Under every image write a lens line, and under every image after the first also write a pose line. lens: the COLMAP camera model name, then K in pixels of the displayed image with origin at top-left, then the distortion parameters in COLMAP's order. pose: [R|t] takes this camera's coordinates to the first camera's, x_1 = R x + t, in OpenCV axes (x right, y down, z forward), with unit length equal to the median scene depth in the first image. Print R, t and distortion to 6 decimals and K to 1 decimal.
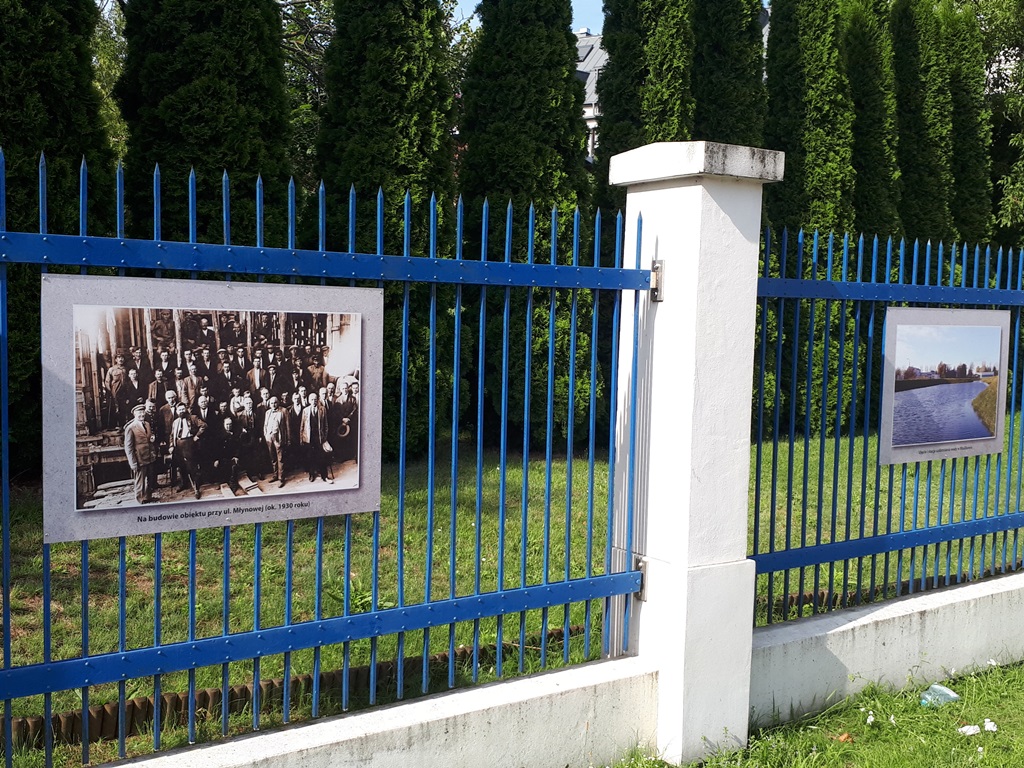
lens RADIAL K [[1155.9, 0, 512.0], [0, 1155.9, 384.0], [0, 0, 1]] dist [0.160743, -0.498812]
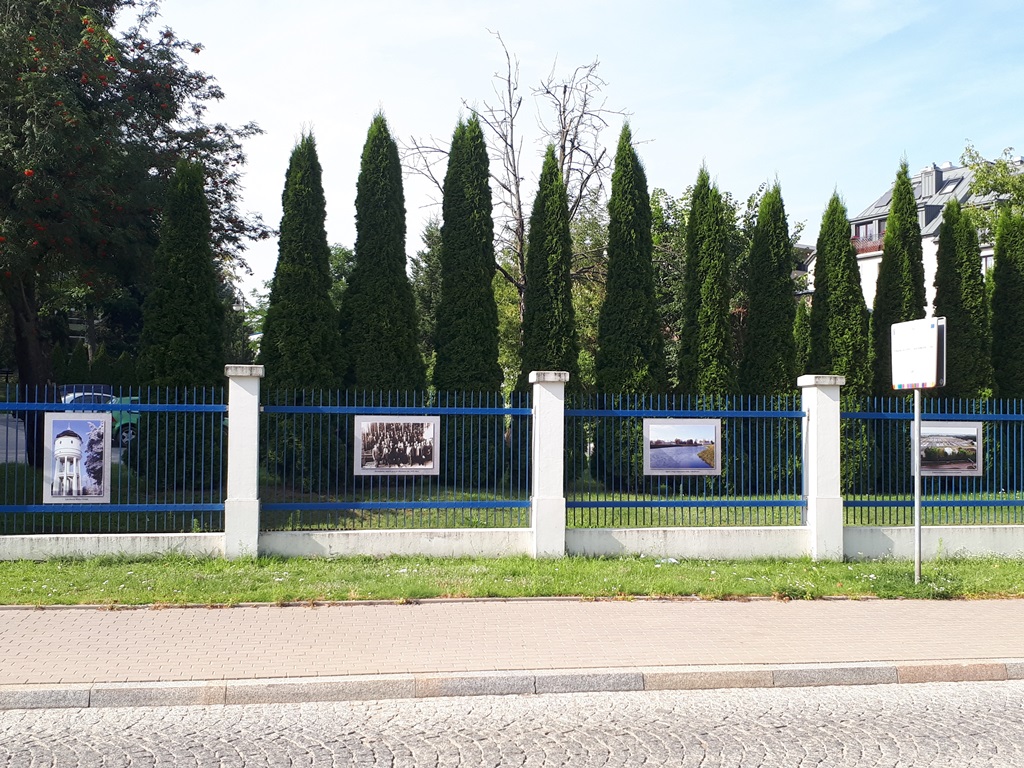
lens RADIAL K [[1155.9, 0, 512.0], [0, 1155.9, 384.0], [0, 0, 1]] dist [0.160743, -0.498812]
pose [[0.902882, -0.031737, -0.428716, 1.760682], [-0.012484, 0.994915, -0.099943, 0.192264], [0.429708, 0.095589, 0.897894, -2.360845]]
